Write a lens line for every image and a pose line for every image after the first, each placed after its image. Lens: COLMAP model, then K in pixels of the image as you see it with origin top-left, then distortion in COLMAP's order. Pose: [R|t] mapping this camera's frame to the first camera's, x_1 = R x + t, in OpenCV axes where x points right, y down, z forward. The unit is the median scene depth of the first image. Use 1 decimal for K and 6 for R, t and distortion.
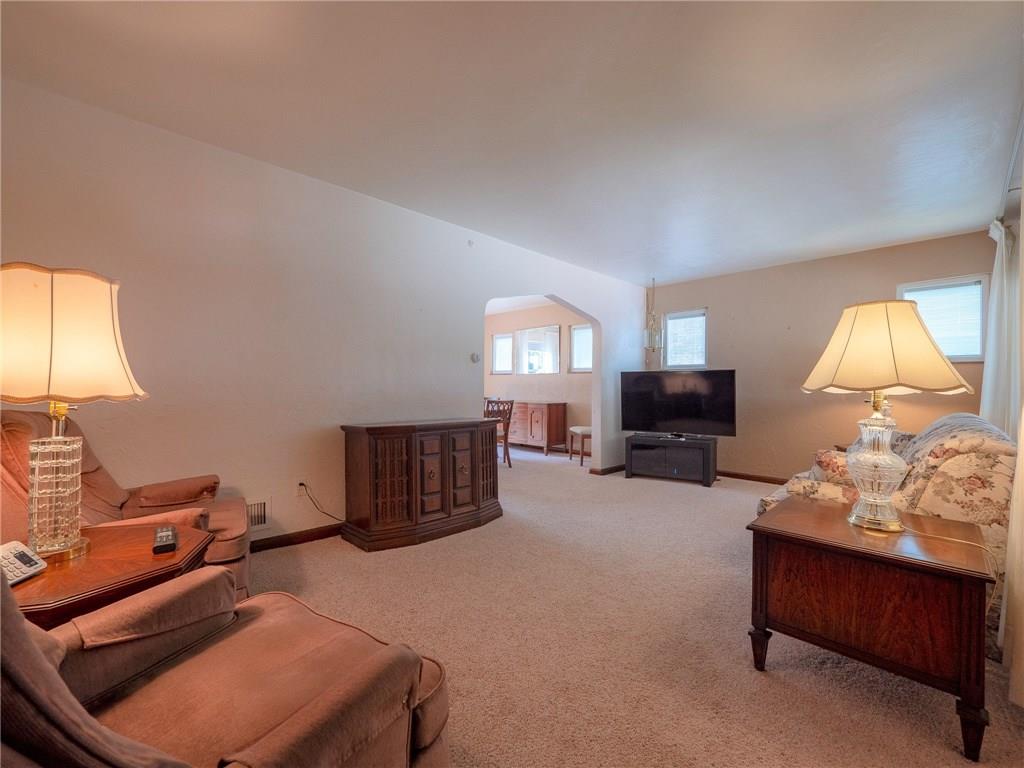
lens RADIAL K [[426.8, 0, 513.5], [0, 426.8, 385.0], [0, 0, 1]] dist [-0.011310, 0.000020]
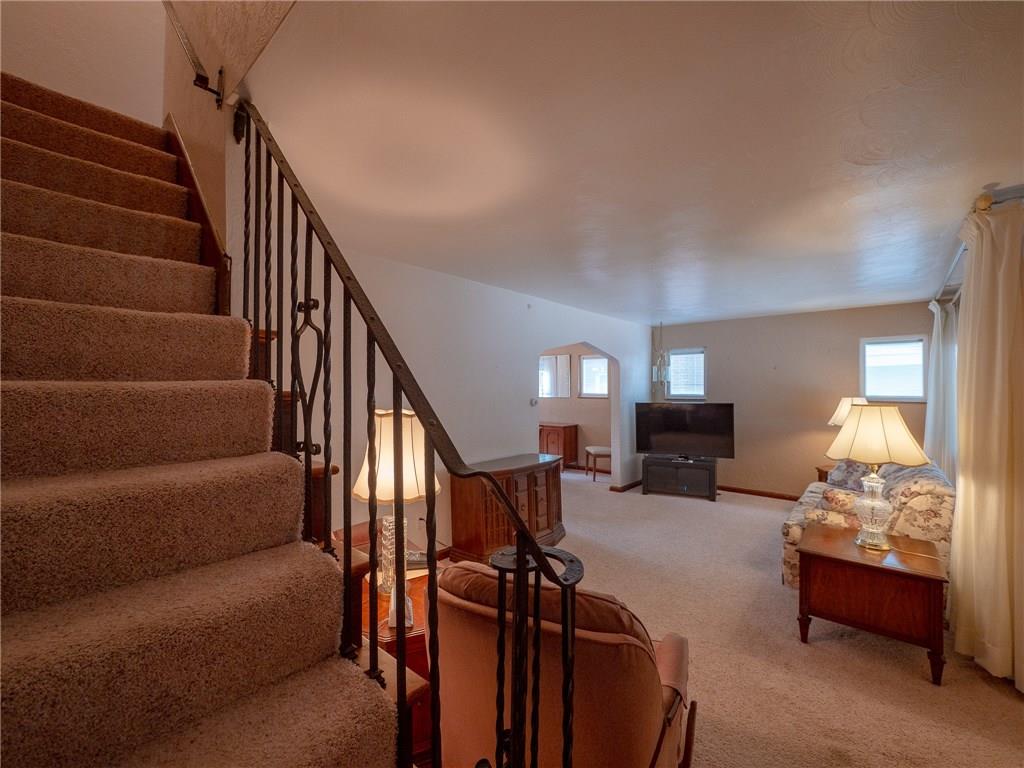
lens RADIAL K [[426.8, 0, 510.7], [0, 426.8, 382.8], [0, 0, 1]] dist [-0.011310, 0.000020]
pose [[0.996926, -0.008202, 0.077914, -0.453834], [0.008608, 0.999951, -0.004872, -0.208825], [-0.077870, 0.005528, 0.996948, -0.347685]]
